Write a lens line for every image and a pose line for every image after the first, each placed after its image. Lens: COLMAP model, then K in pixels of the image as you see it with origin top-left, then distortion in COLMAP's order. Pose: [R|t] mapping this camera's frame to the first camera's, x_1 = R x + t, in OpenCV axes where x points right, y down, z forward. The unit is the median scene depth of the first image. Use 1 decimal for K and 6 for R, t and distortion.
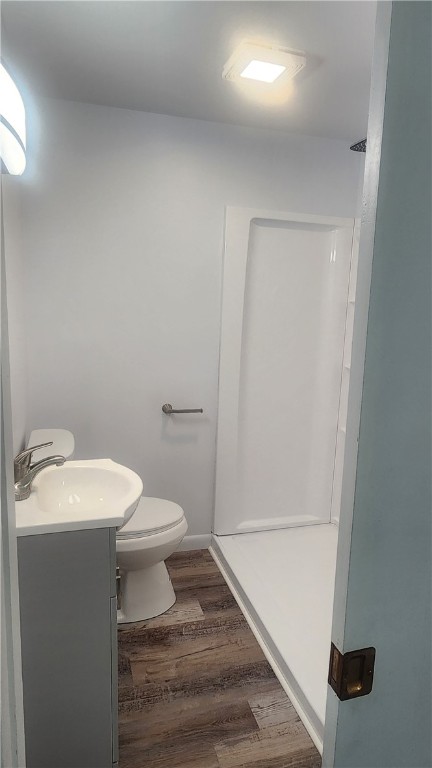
lens RADIAL K [[501.1, 0, 216.0], [0, 501.1, 384.0], [0, 0, 1]] dist [0.003216, -0.004651]
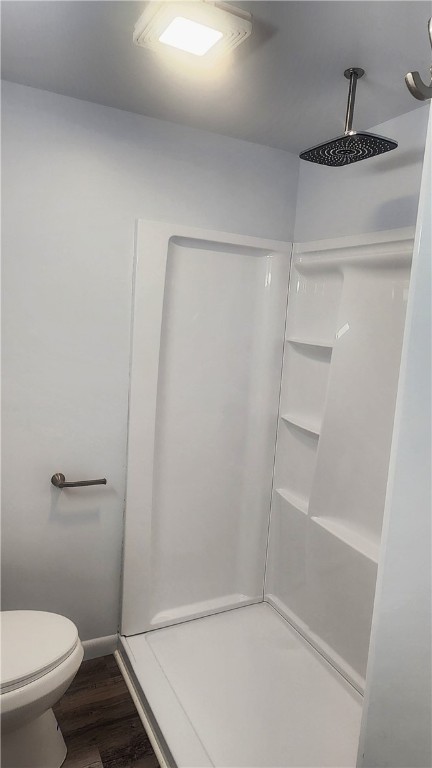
lens RADIAL K [[501.1, 0, 216.0], [0, 501.1, 384.0], [0, 0, 1]] dist [0.003216, -0.004651]
pose [[0.984427, 0.001875, 0.175786, 0.003277], [0.001340, 0.999834, -0.018174, -0.081706], [-0.175791, 0.018127, 0.984261, 0.211503]]
